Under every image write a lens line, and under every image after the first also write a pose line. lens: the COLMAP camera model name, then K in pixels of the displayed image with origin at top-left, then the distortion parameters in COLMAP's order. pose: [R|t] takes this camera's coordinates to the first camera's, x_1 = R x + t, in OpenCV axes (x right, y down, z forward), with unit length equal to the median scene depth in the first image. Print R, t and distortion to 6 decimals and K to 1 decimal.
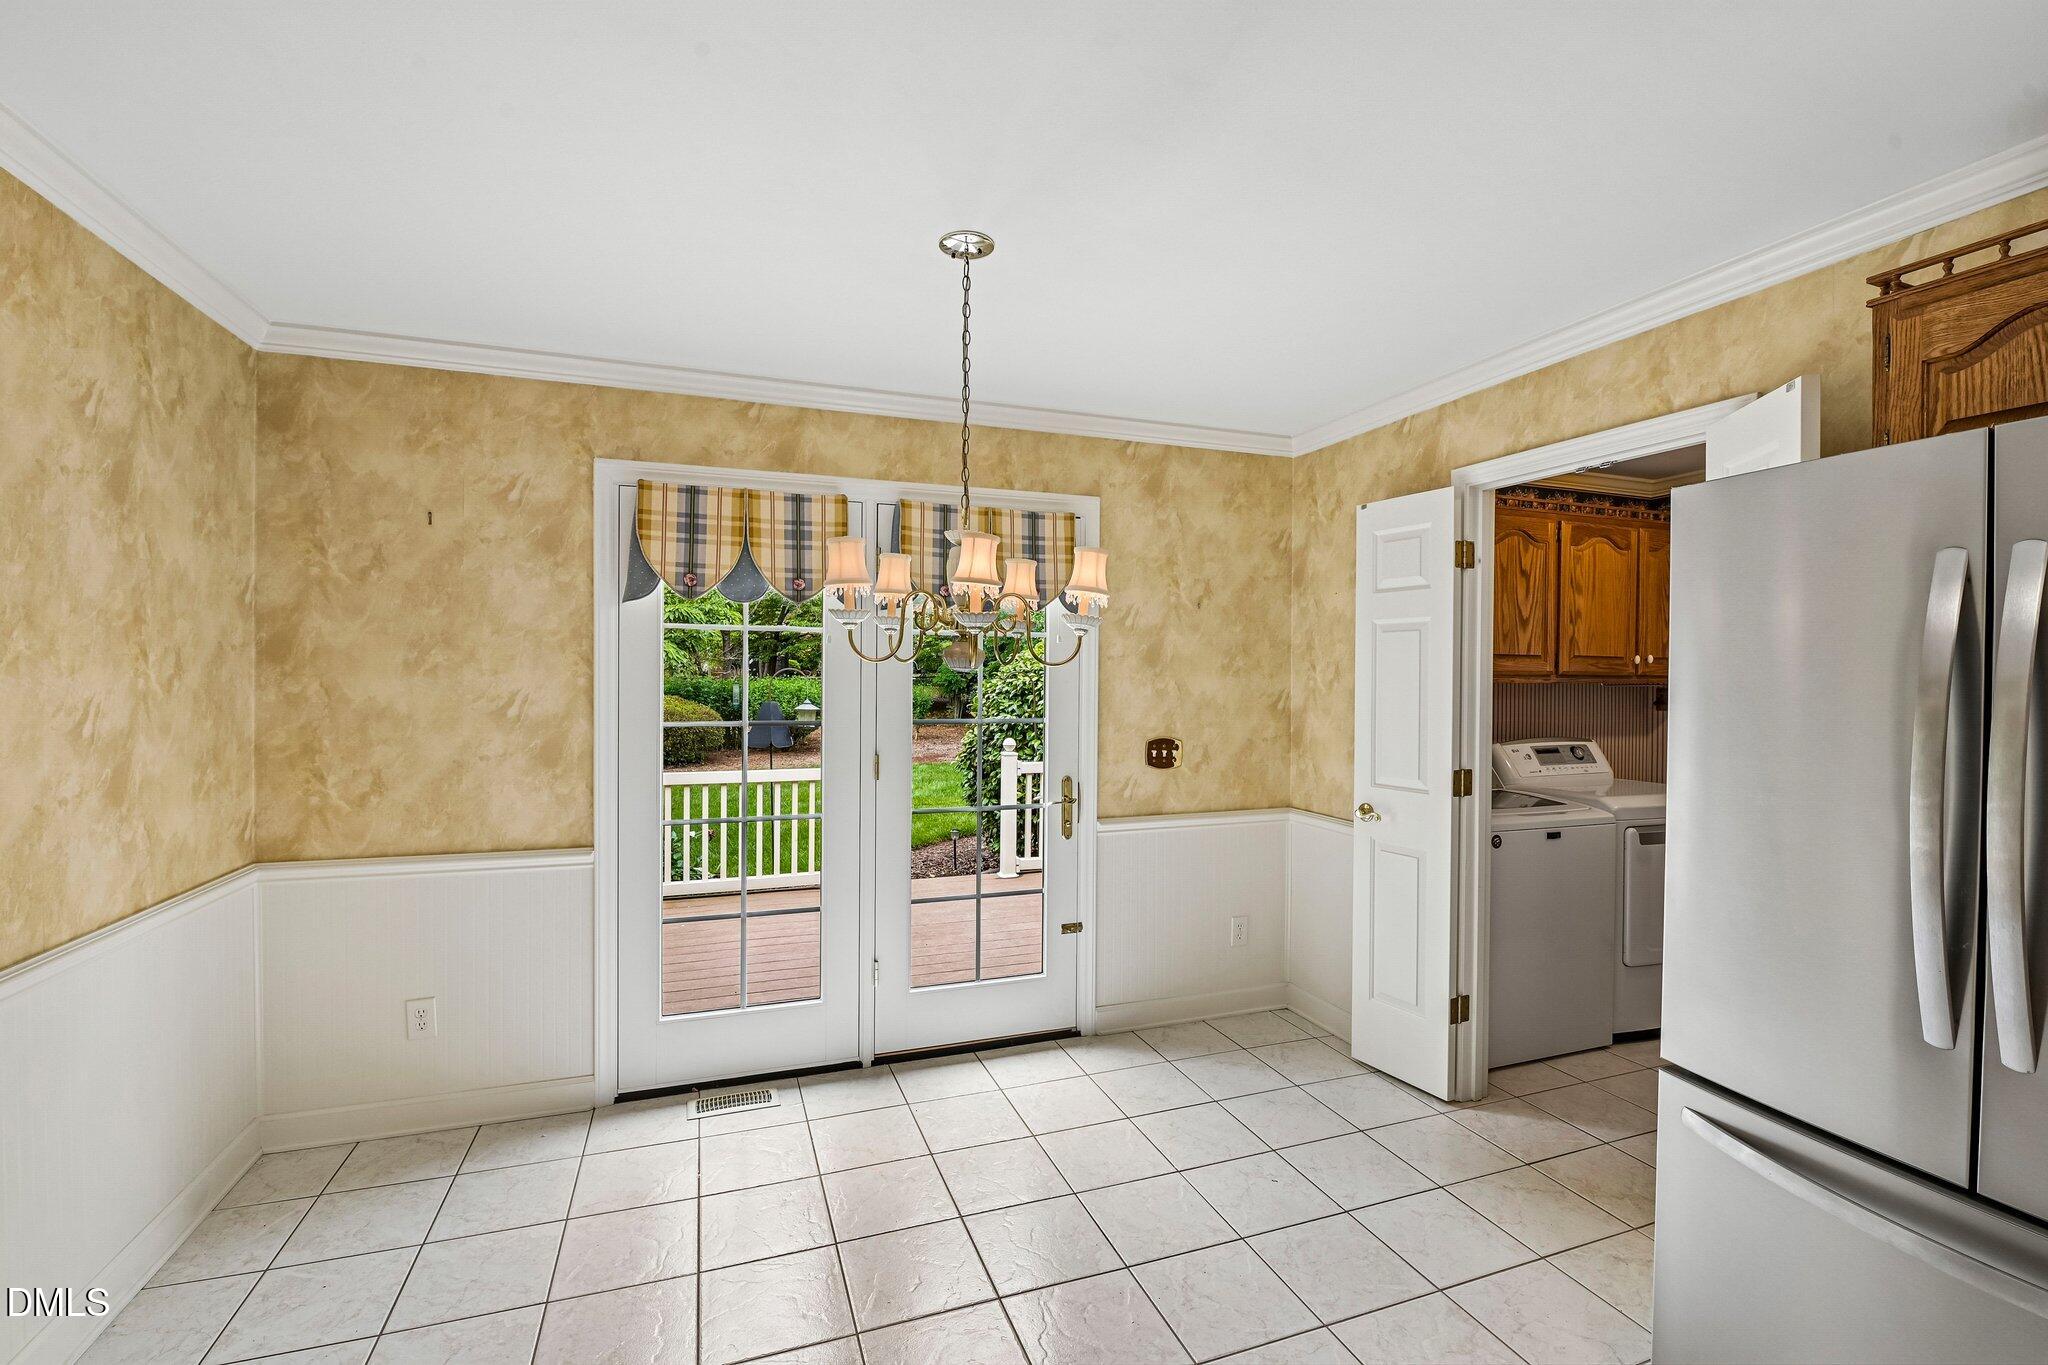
lens RADIAL K [[891.4, 0, 1024.8], [0, 891.4, 678.5], [0, 0, 1]] dist [-0.012433, -0.002268]
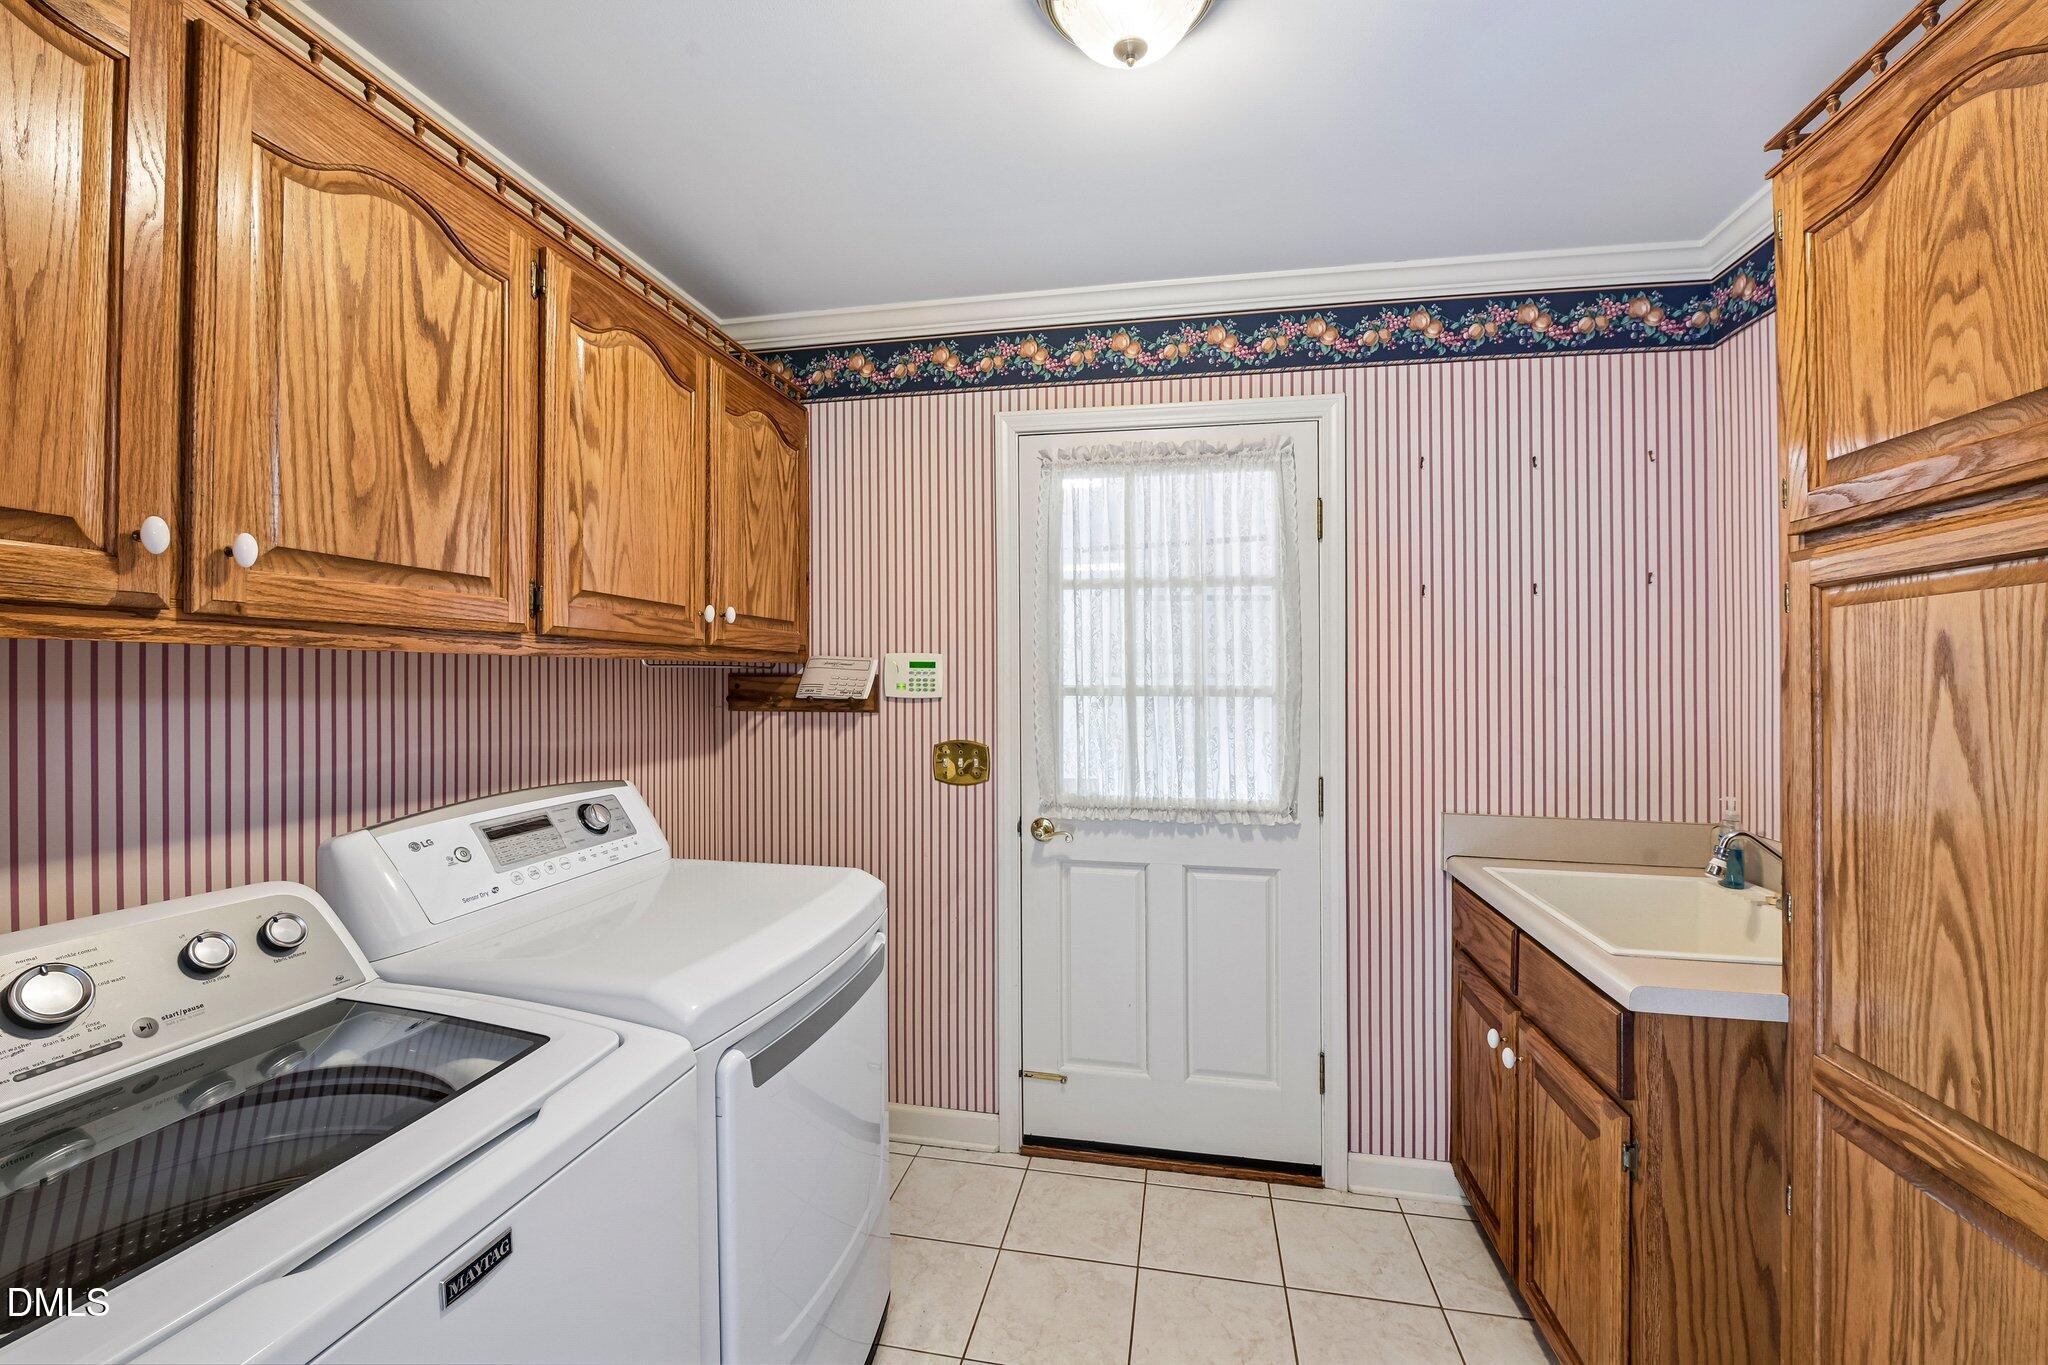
lens RADIAL K [[806.3, 0, 1041.6], [0, 806.3, 684.9], [0, 0, 1]] dist [-0.023750, 0.001344]
pose [[0.504481, -0.014564, 0.863300, 0.403196], [0.011092, 0.999885, 0.010387, 0.017164], [-0.863351, 0.004336, 0.504585, 0.623311]]
